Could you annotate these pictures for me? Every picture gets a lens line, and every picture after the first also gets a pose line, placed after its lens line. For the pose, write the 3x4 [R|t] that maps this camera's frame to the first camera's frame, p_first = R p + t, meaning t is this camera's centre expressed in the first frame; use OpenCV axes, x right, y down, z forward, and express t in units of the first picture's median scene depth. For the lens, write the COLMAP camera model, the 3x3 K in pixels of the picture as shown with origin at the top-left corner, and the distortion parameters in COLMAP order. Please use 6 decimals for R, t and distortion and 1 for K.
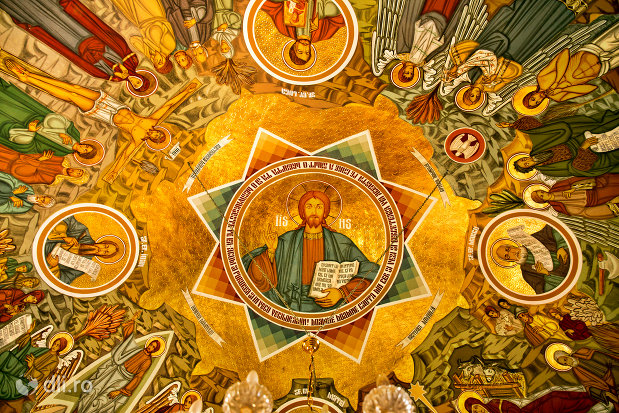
lens RADIAL K [[432.7, 0, 309.5], [0, 432.7, 206.5], [0, 0, 1]] dist [-0.125449, 0.105871]
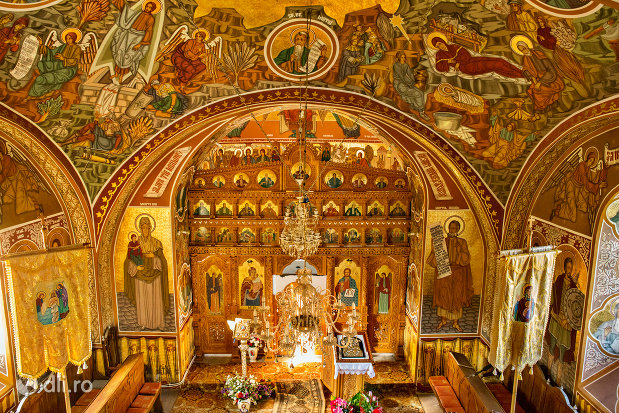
lens RADIAL K [[432.7, 0, 309.5], [0, 432.7, 206.5], [0, 0, 1]] dist [-0.125449, 0.105871]
pose [[0.999833, -0.017822, 0.004146, 0.007572], [-0.004298, -0.008492, 0.999955, -0.732555], [-0.017786, -0.999805, -0.008568, 0.541628]]
